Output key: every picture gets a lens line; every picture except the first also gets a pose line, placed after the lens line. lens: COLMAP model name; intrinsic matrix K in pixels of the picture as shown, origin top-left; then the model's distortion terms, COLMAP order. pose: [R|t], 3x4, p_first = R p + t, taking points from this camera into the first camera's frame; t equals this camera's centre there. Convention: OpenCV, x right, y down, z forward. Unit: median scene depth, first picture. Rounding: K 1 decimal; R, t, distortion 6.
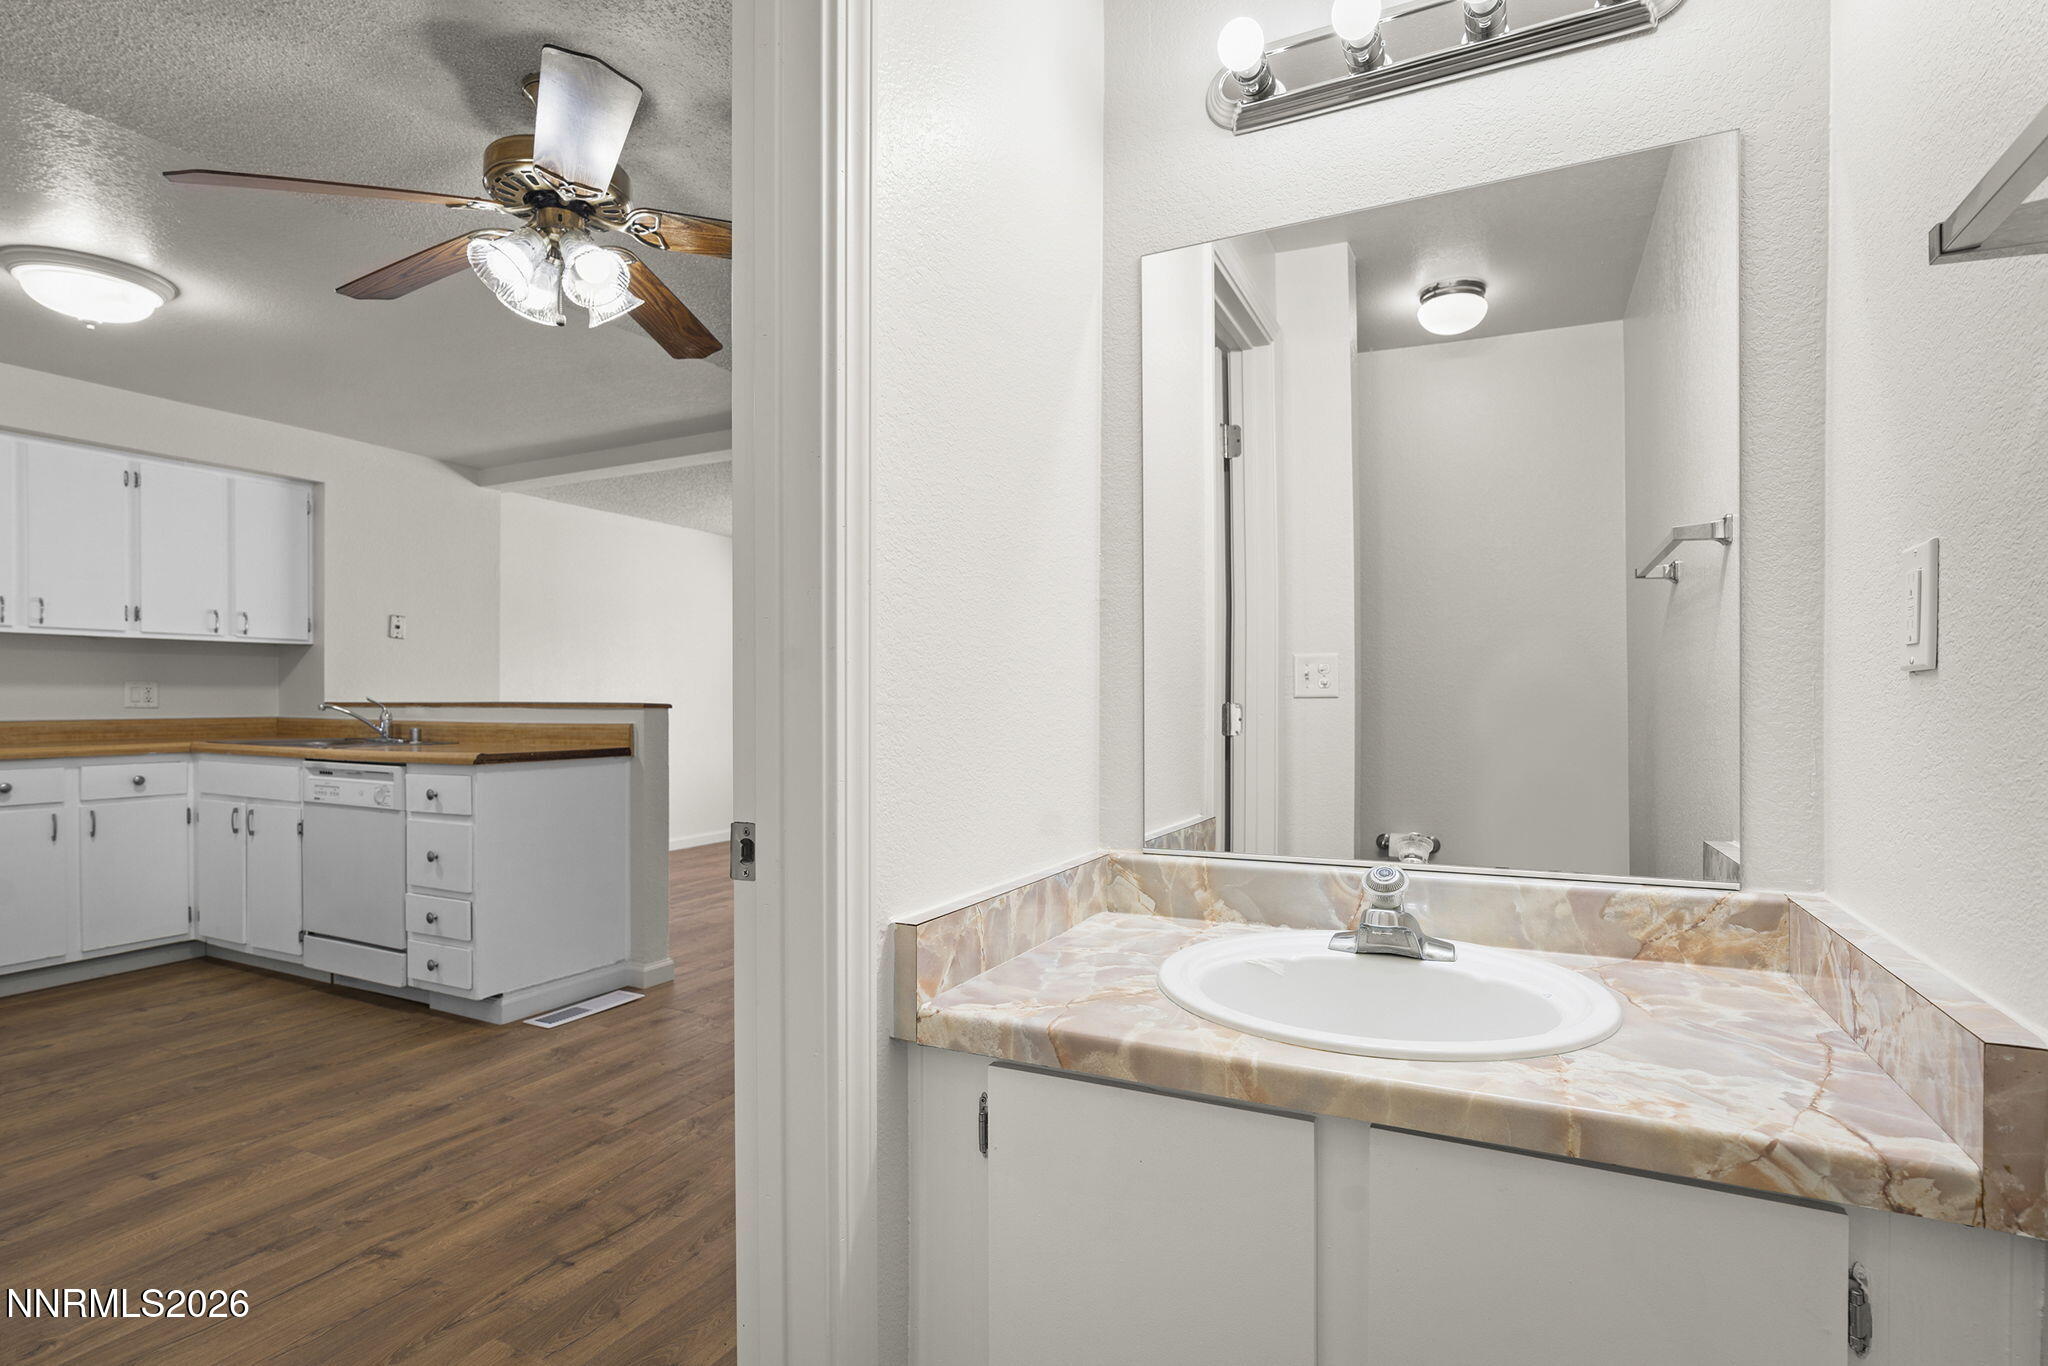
lens RADIAL K [[989.2, 0, 1021.7], [0, 989.2, 708.6], [0, 0, 1]] dist [-0.000334, 0.000318]
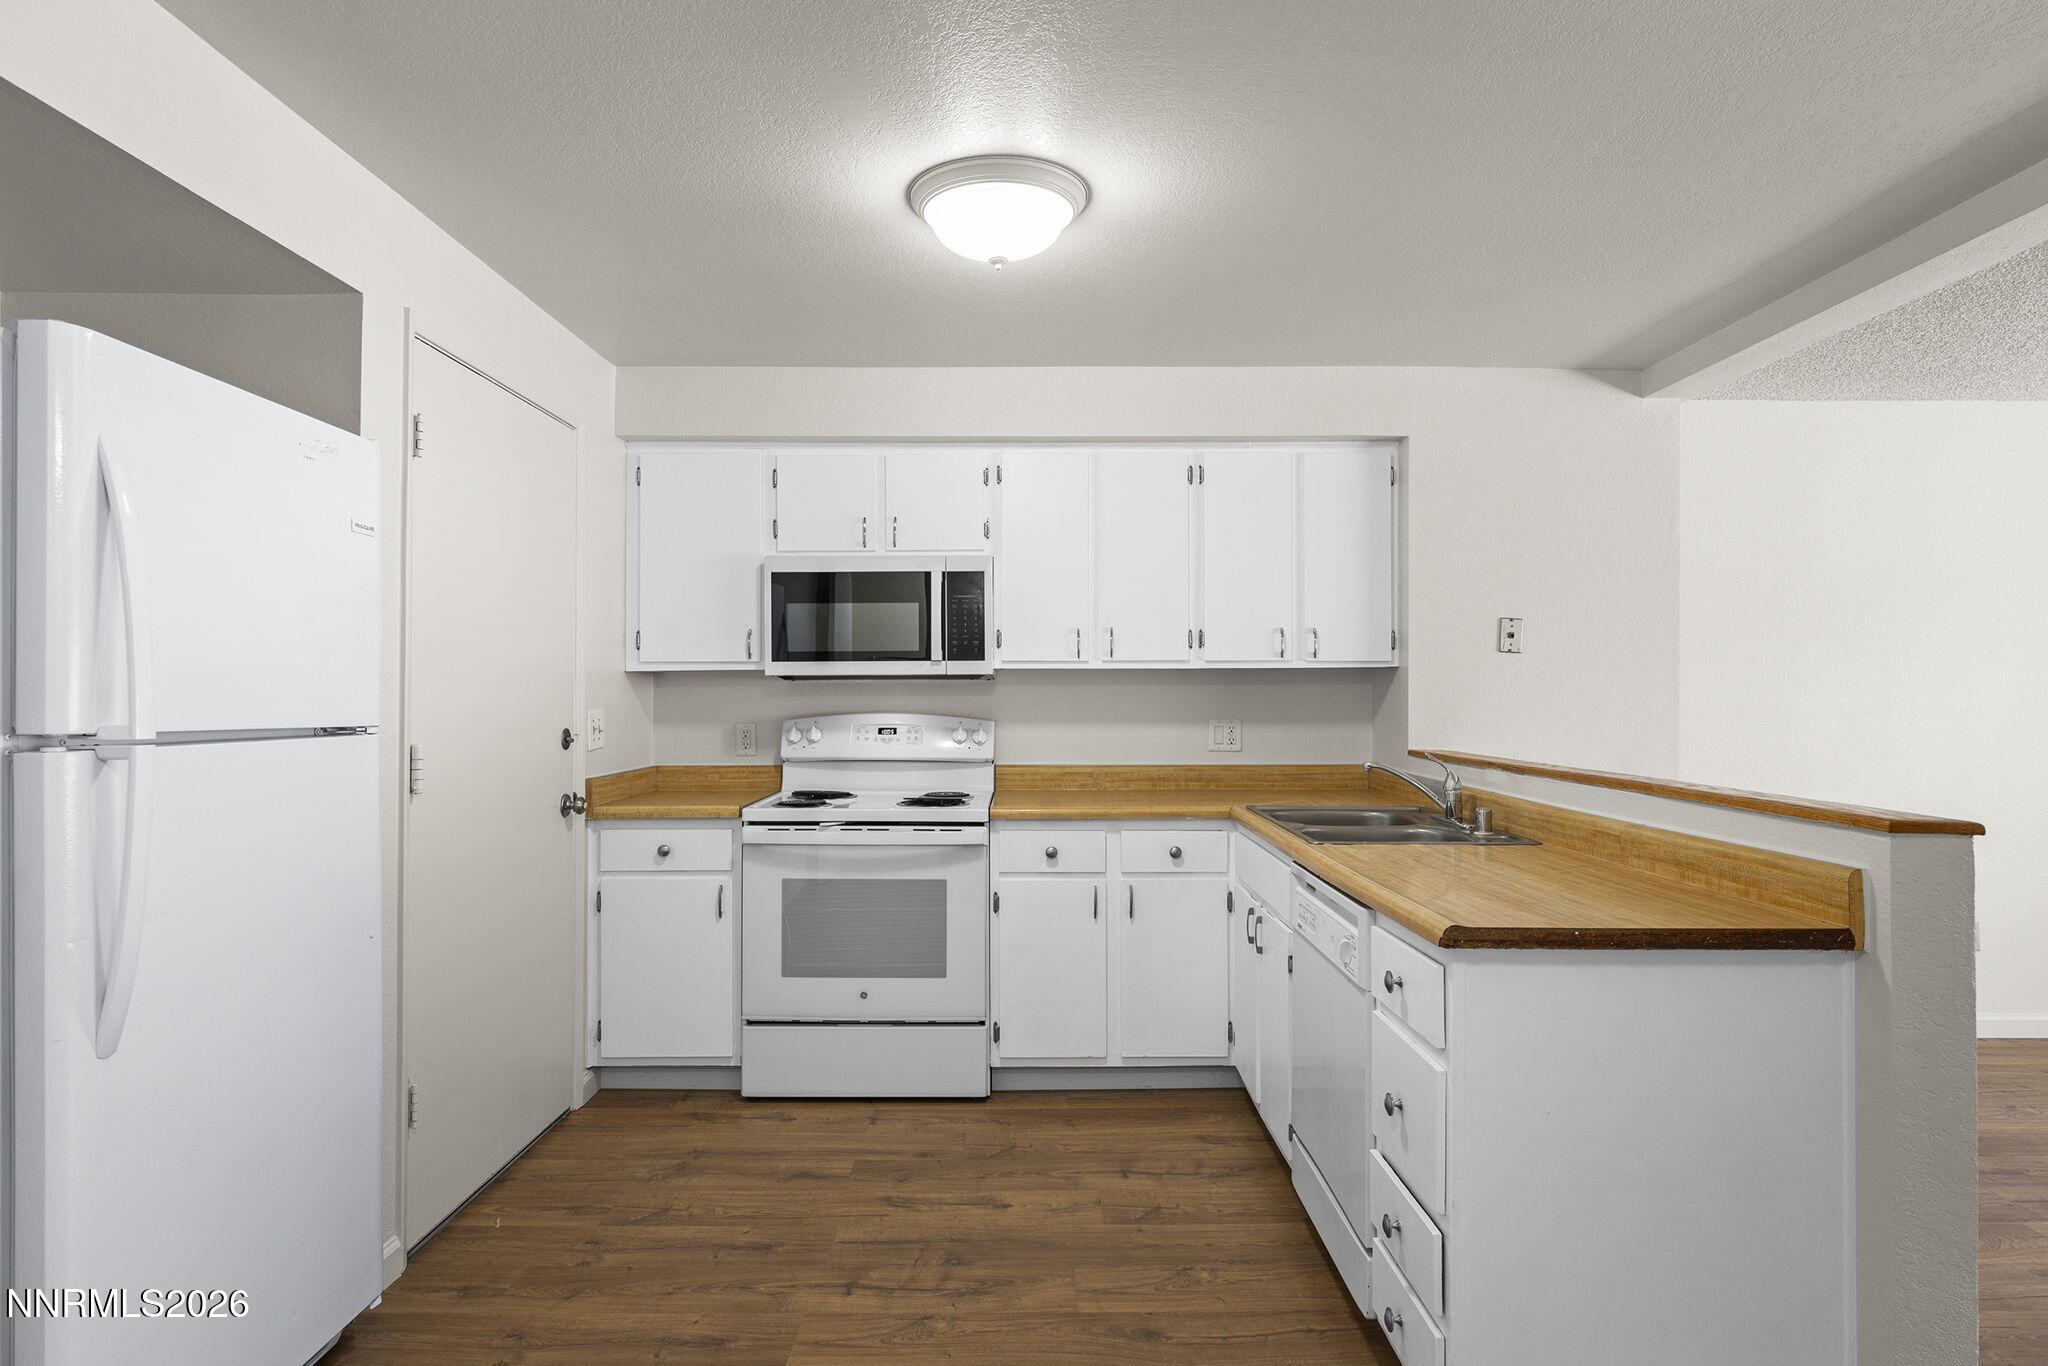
lens RADIAL K [[1133.5, 0, 1036.6], [0, 1133.5, 683.1], [0, 0, 1]] dist [-0.003699, 0.004211]
pose [[0.458795, -0.010518, -0.888480, -0.146623], [-0.007683, 0.999846, -0.015804, -0.049863], [0.888509, 0.014077, 0.458644, 0.513248]]
